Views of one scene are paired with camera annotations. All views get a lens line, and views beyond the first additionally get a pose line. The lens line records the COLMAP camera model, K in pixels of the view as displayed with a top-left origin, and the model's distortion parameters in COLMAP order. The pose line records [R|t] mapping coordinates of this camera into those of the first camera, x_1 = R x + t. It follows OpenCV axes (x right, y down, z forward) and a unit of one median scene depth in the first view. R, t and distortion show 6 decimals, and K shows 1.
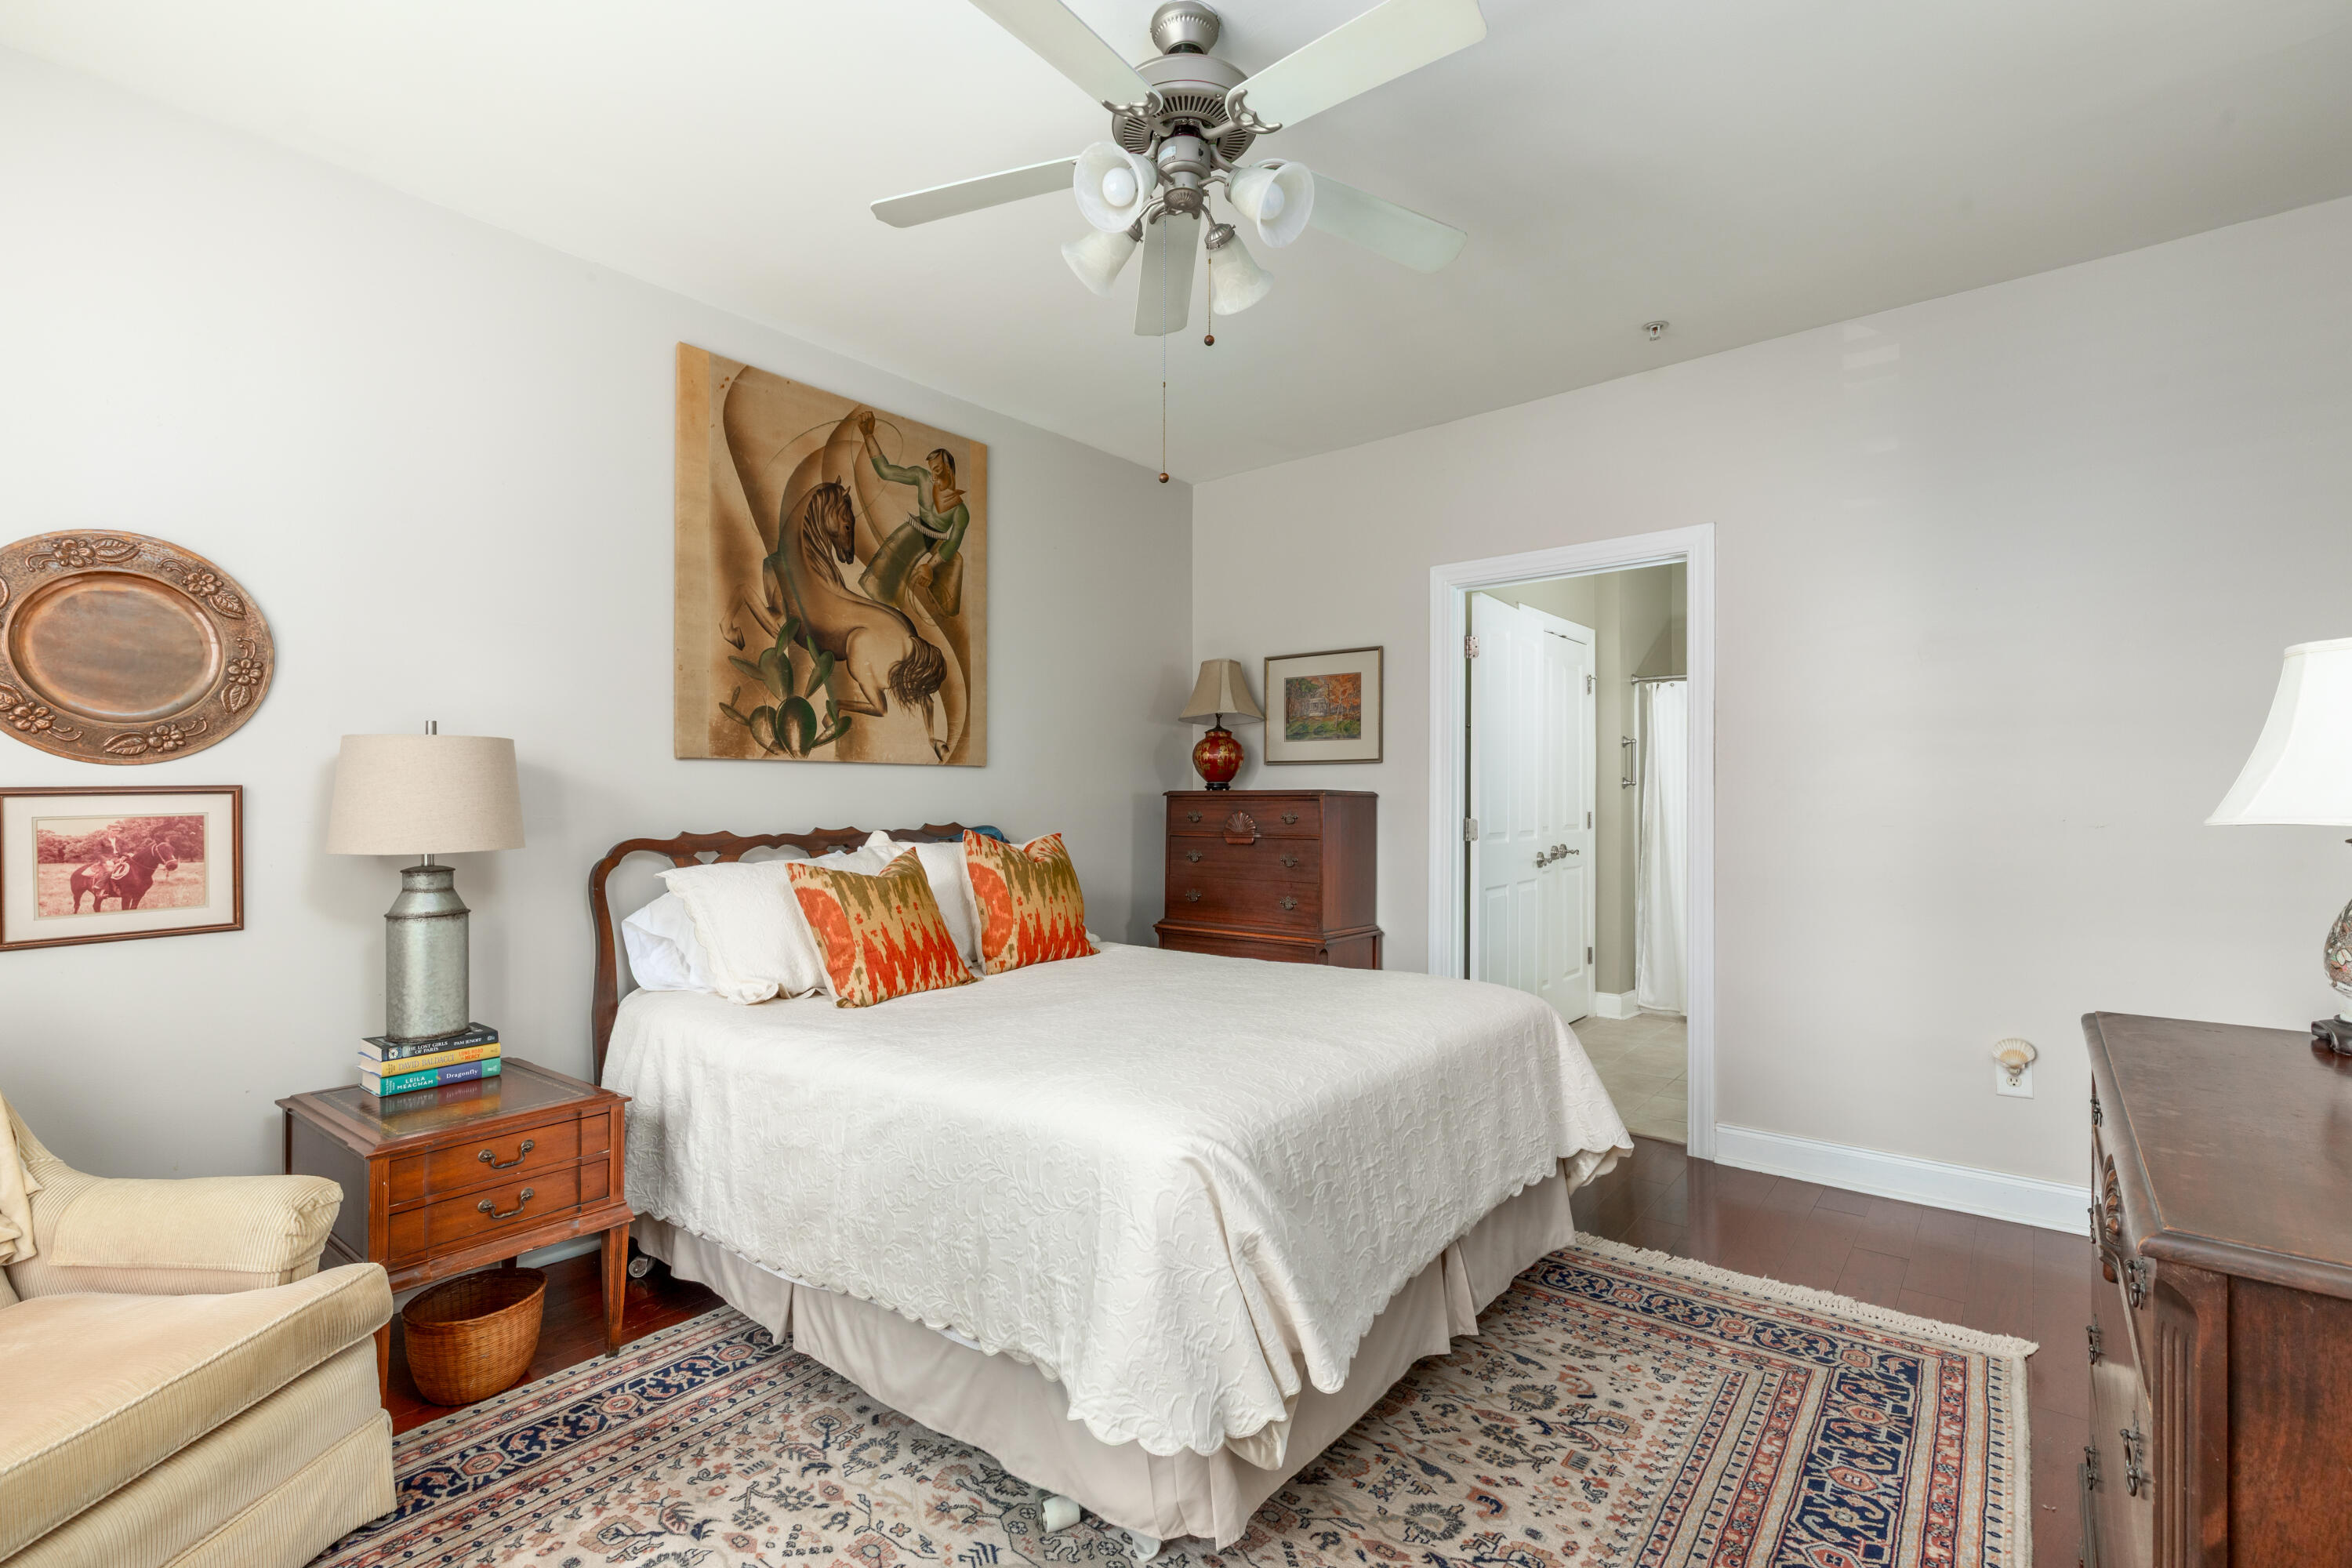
lens RADIAL K [[1060.0, 0, 1174.1], [0, 1060.0, 782.4], [0, 0, 1]] dist [0.004966, 0.000102]
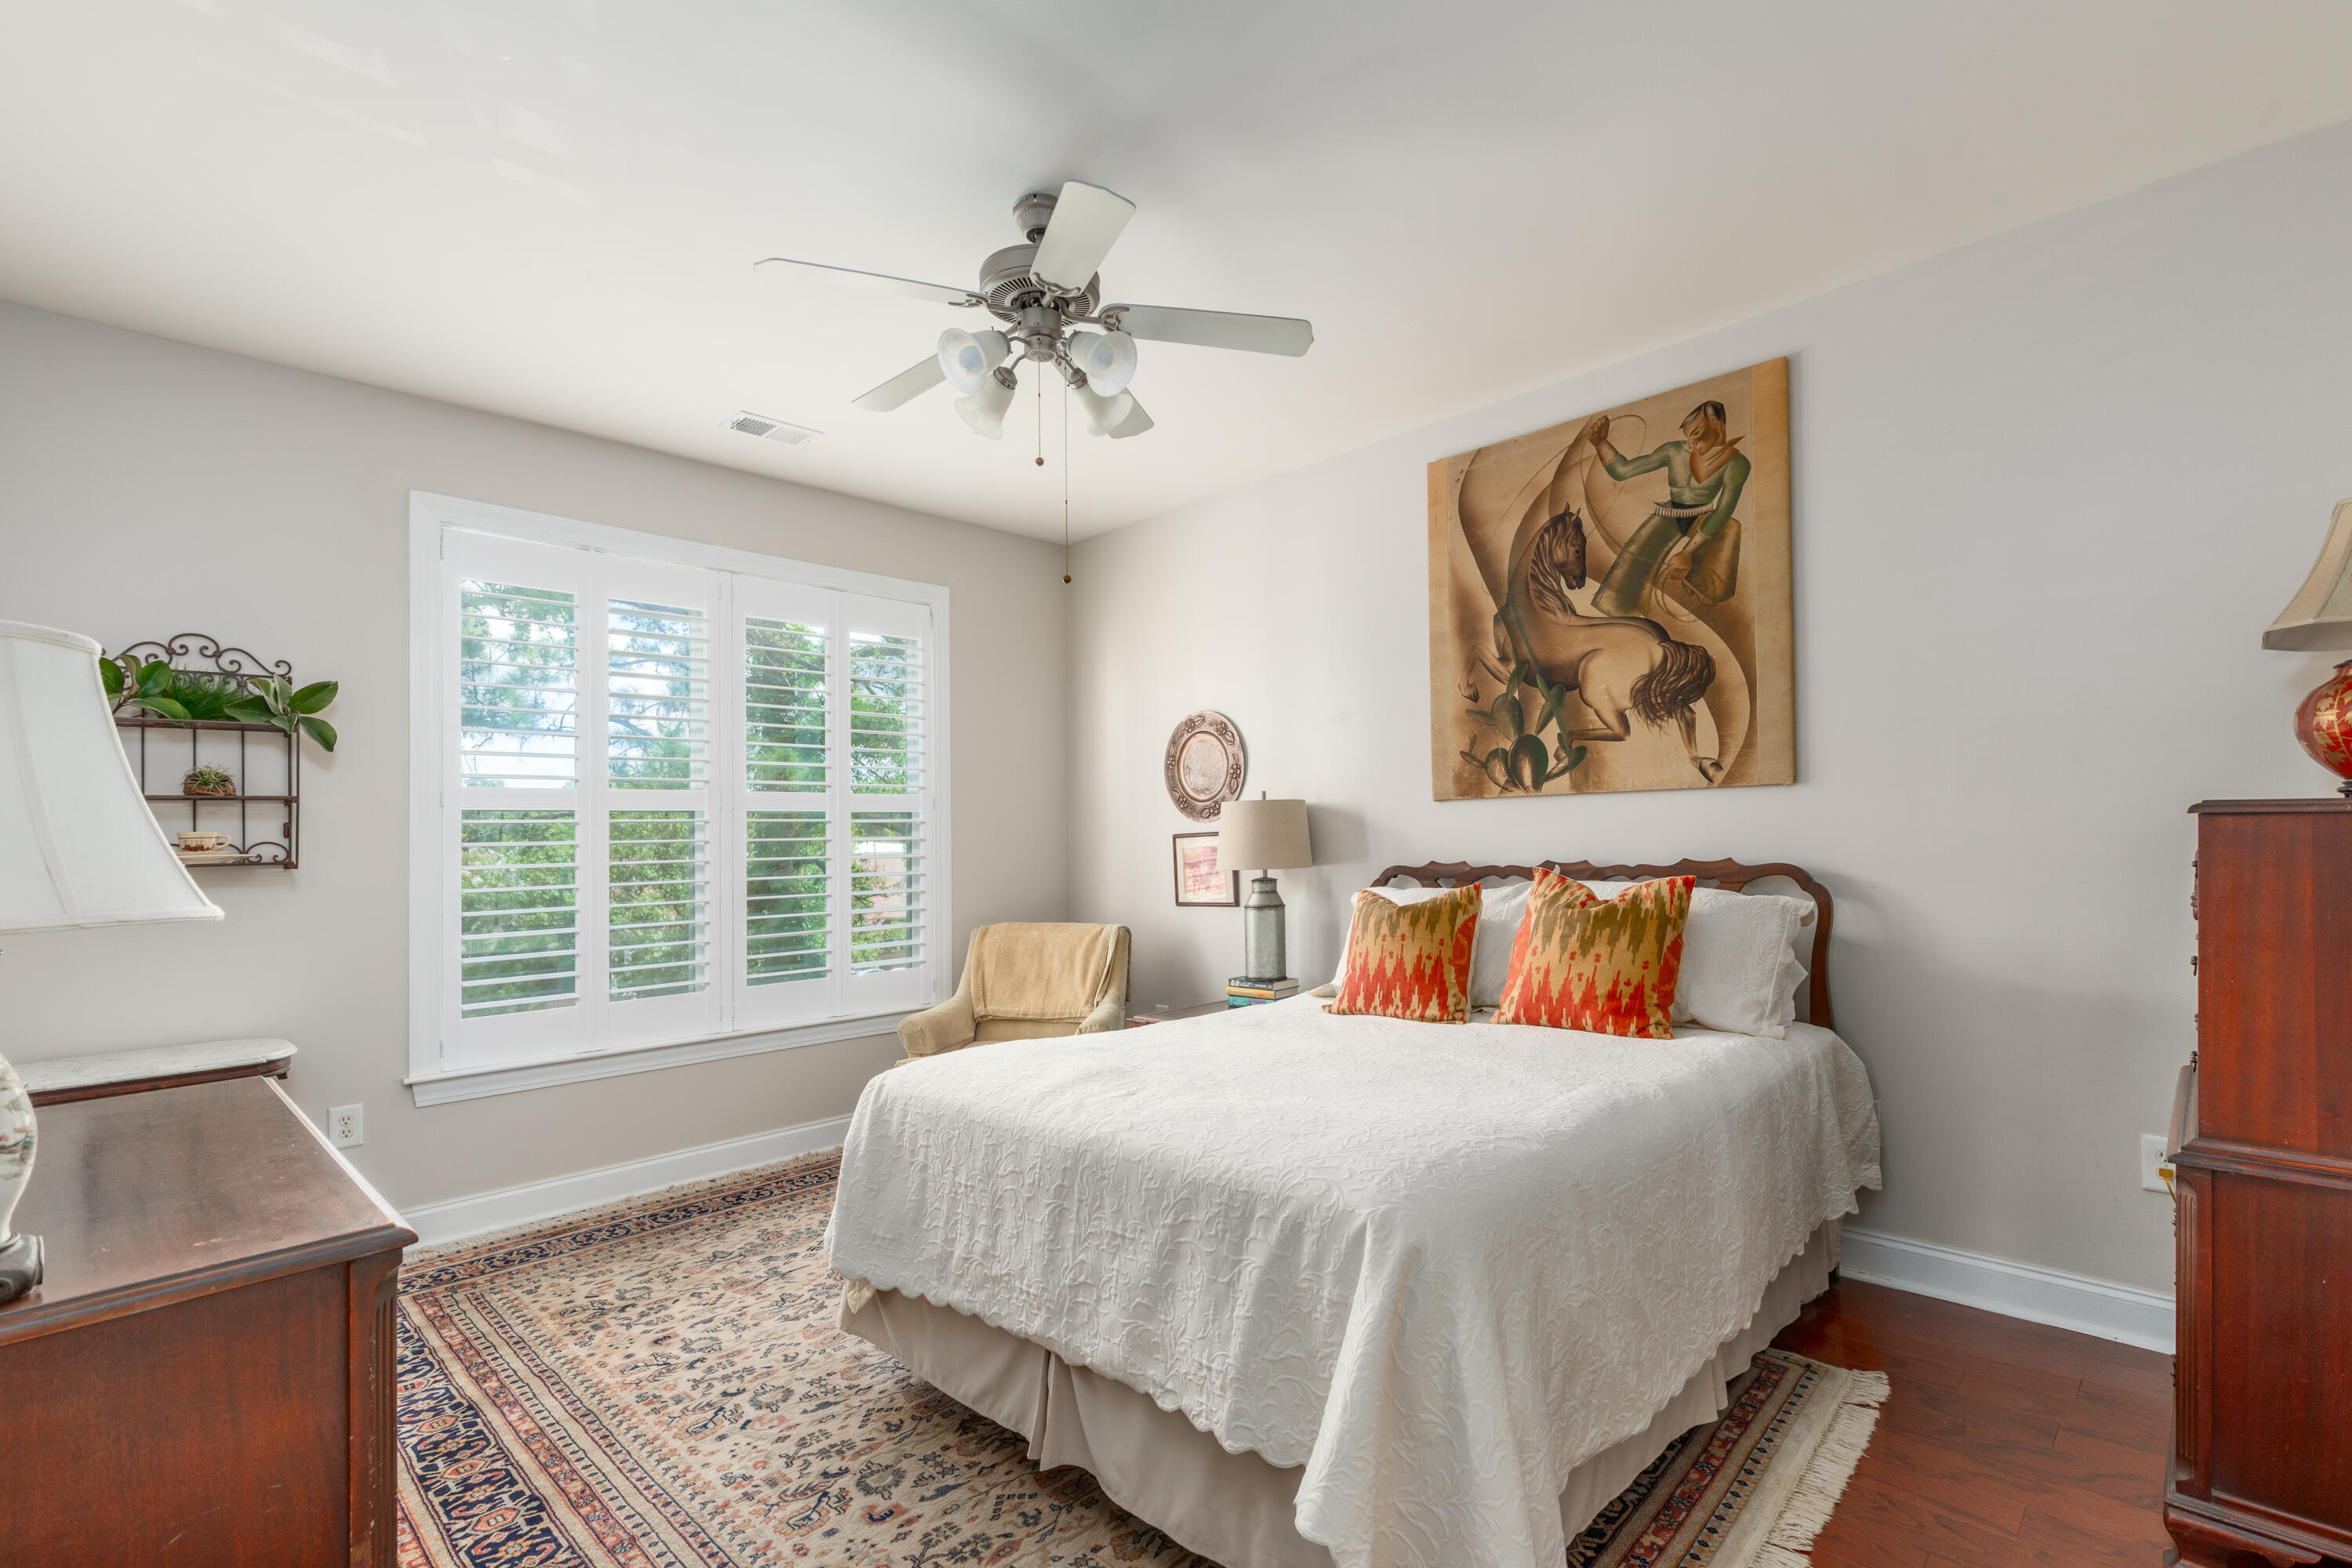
lens RADIAL K [[1060.0, 0, 1174.1], [0, 1060.0, 782.4], [0, 0, 1]] dist [0.004966, 0.000102]
pose [[-0.103306, -0.046812, -0.993547, 0.709813], [0.038429, 0.997958, -0.051016, 0.006130], [0.993907, -0.043451, -0.101296, 0.747968]]
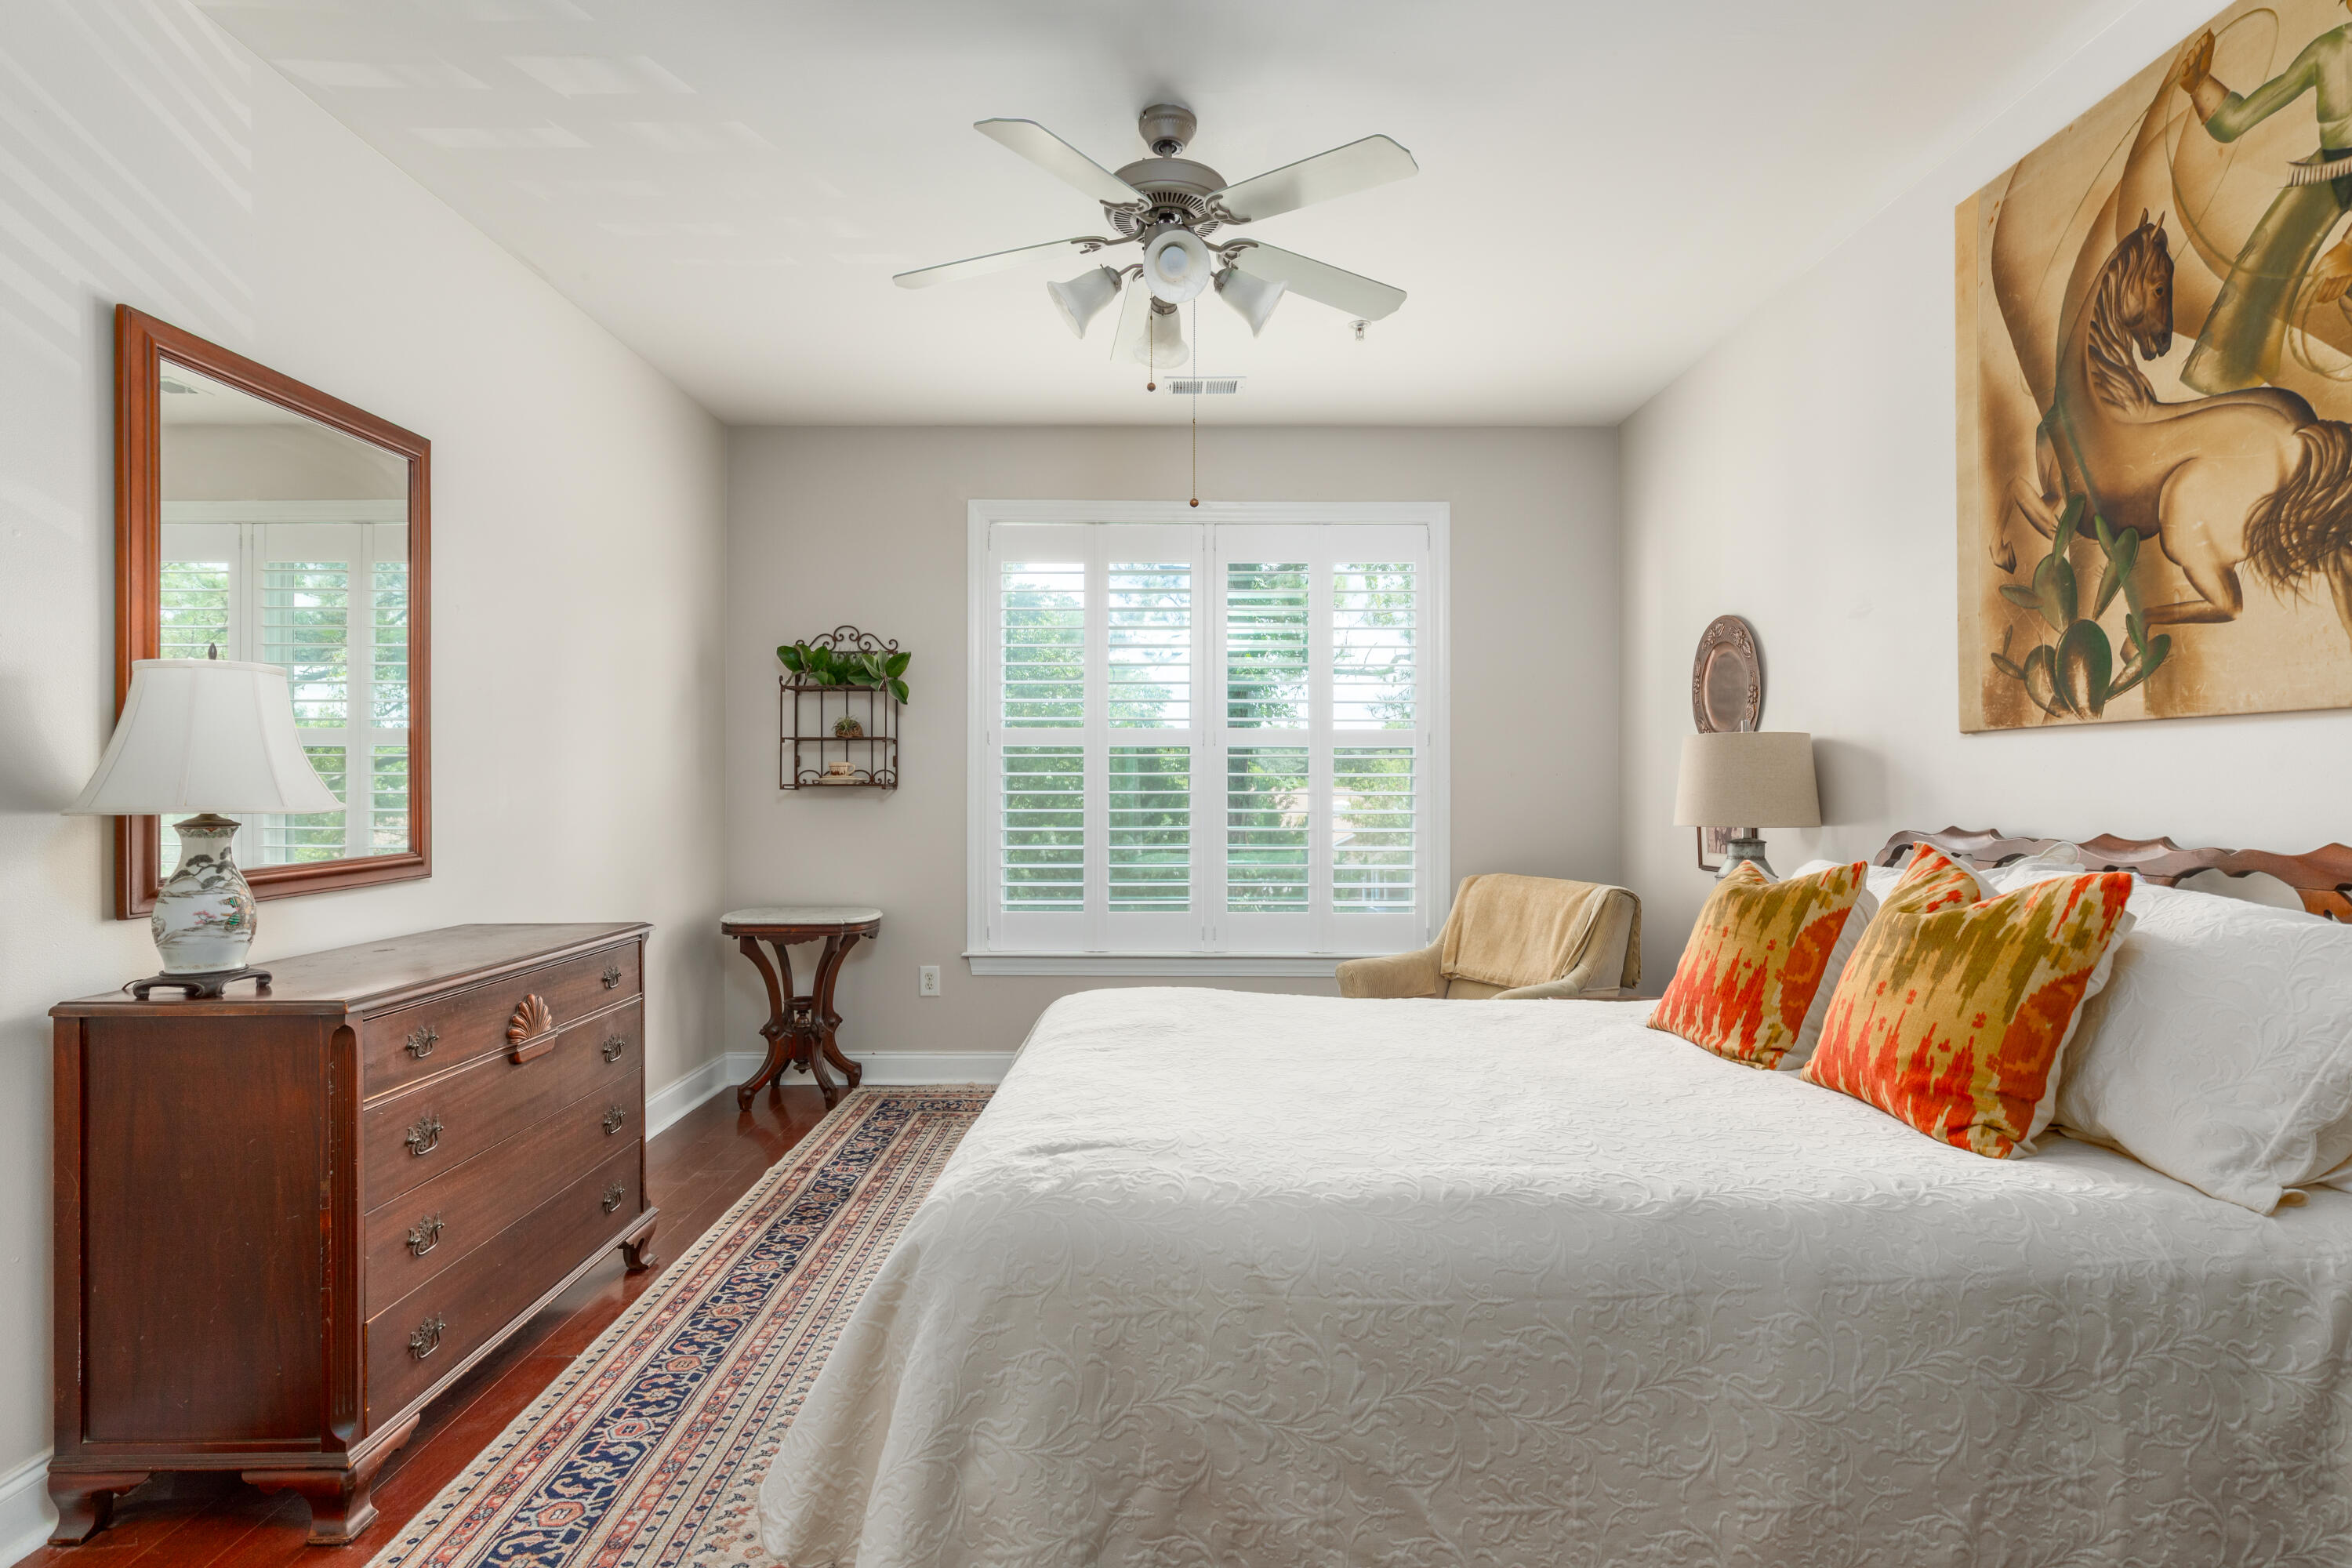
lens RADIAL K [[1125.0, 0, 1173.6], [0, 1125.0, 730.1], [0, 0, 1]] dist [-0.002173, -0.000851]
pose [[-0.775963, -0.026738, -0.630211, 0.463245], [0.011665, 0.998322, -0.056719, 0.014051], [0.630671, -0.051363, -0.774349, 1.155907]]
